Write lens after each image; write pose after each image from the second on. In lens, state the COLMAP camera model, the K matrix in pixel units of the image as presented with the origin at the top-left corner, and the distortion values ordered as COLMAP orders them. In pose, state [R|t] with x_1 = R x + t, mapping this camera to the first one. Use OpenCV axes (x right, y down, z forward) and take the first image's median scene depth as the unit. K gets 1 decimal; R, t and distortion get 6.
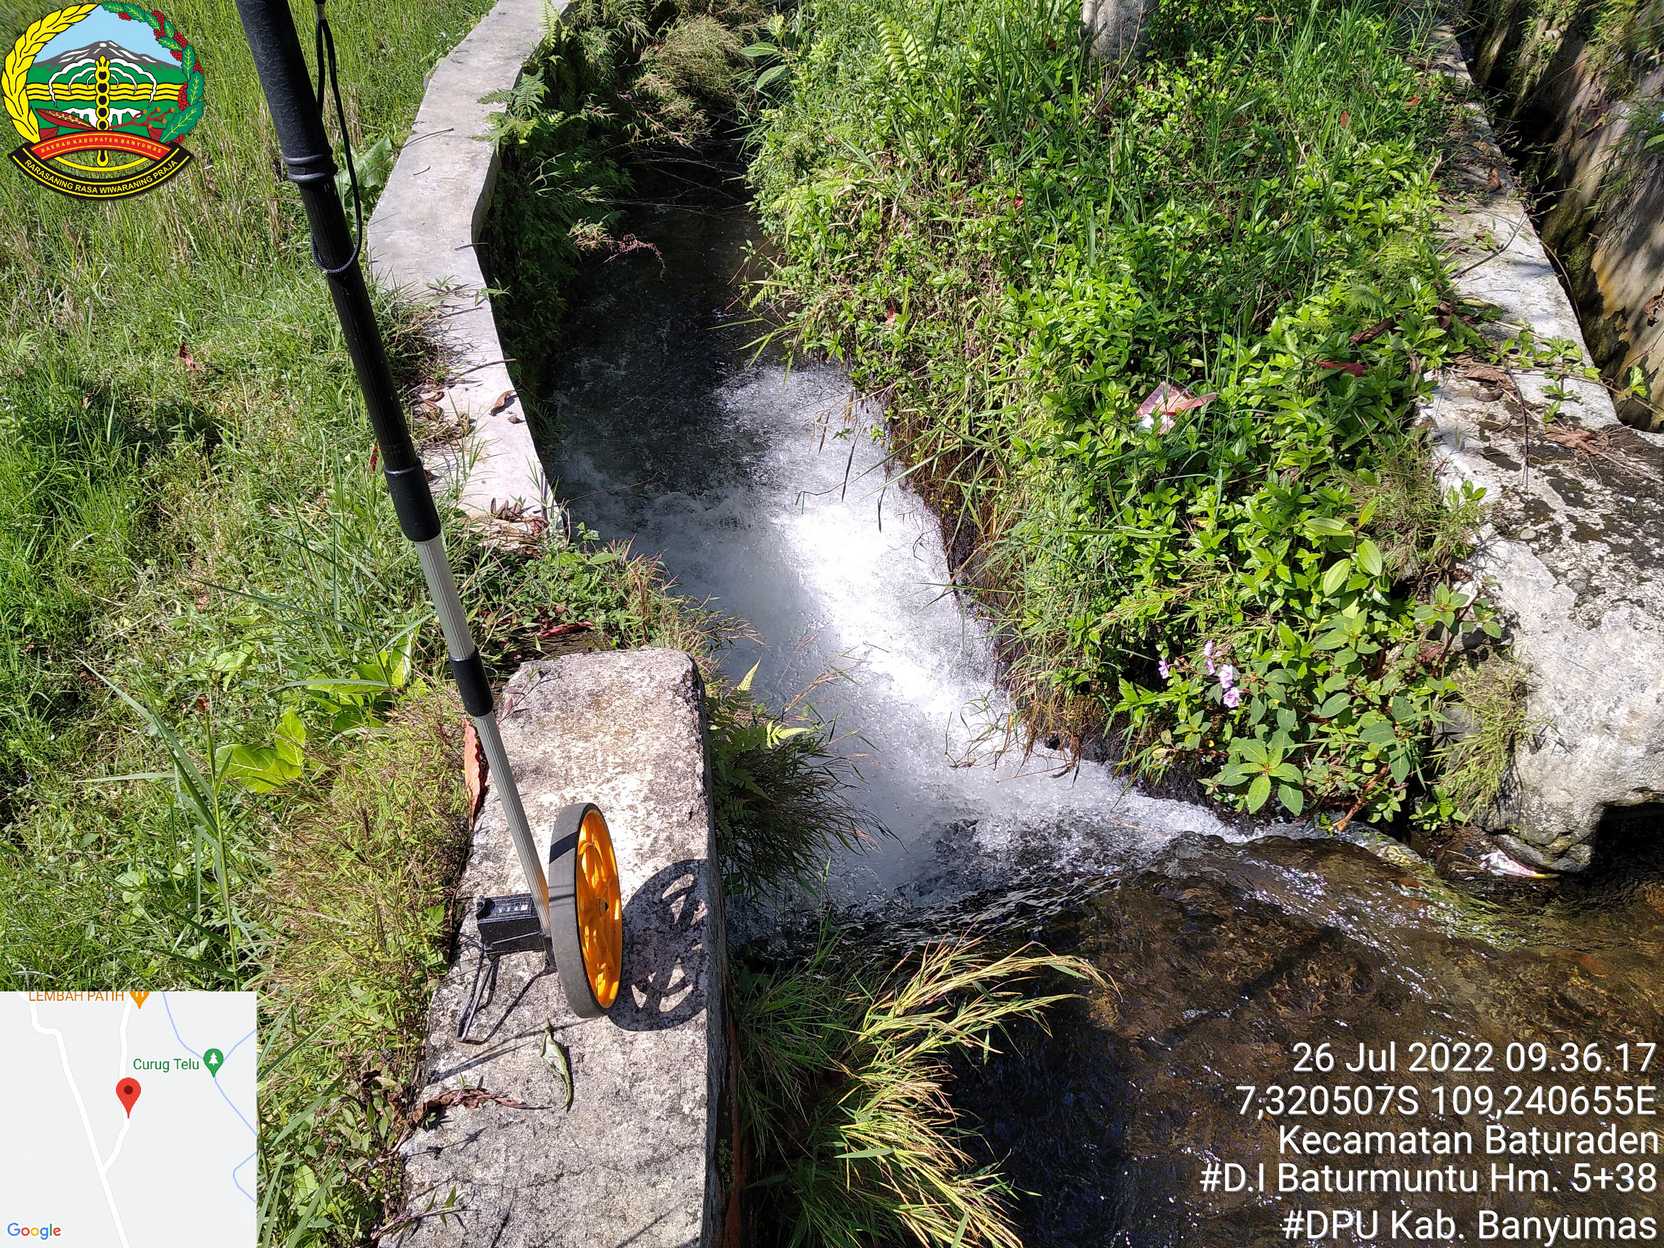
lens RADIAL K [[1377.4, 0, 840.0], [0, 1377.4, 621.8], [0, 0, 1]] dist [0.051618, -0.126894]
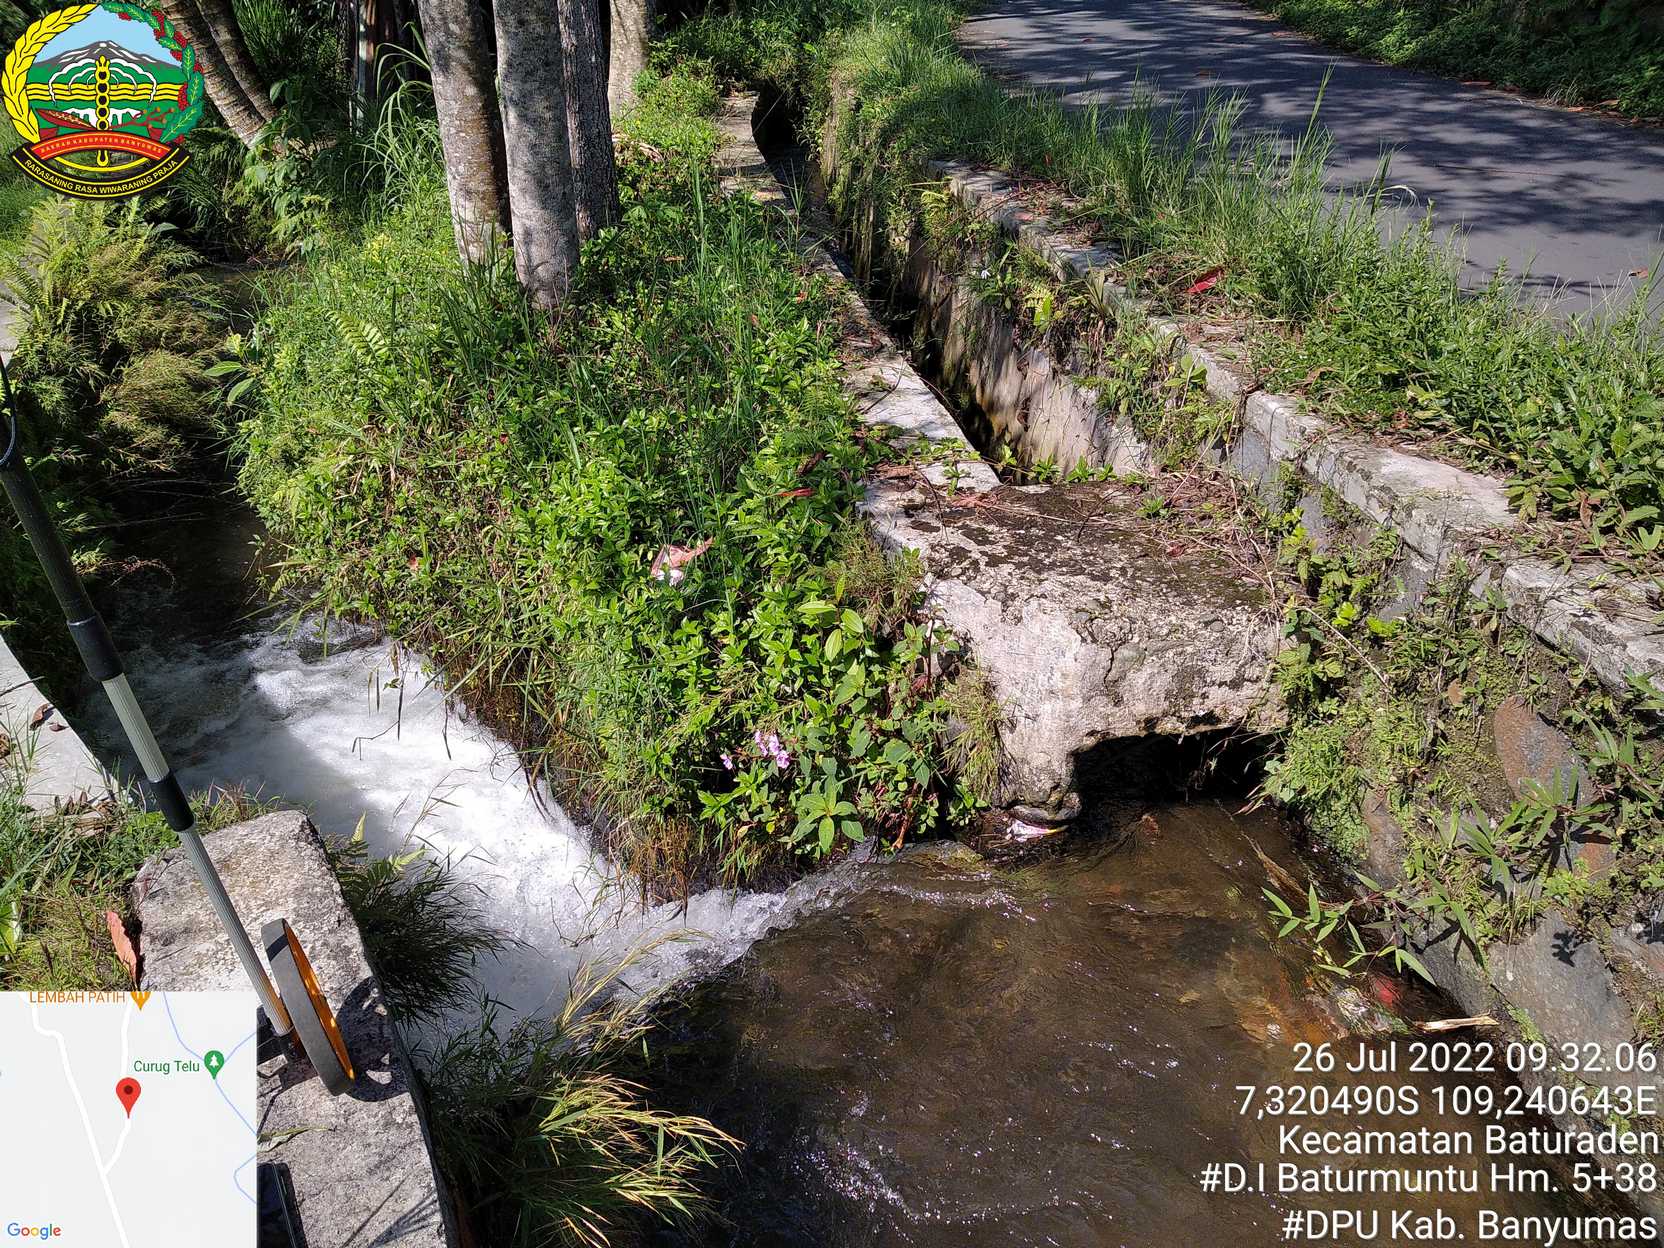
lens RADIAL K [[1377.4, 0, 829.5], [0, 1377.4, 617.5], [0, 0, 1]] dist [0.051618, -0.126894]
pose [[0.920457, -0.232796, 0.313952, -0.022138], [0.288002, 0.947020, -0.142158, 0.109593], [-0.264225, 0.221268, 0.938736, -0.143216]]
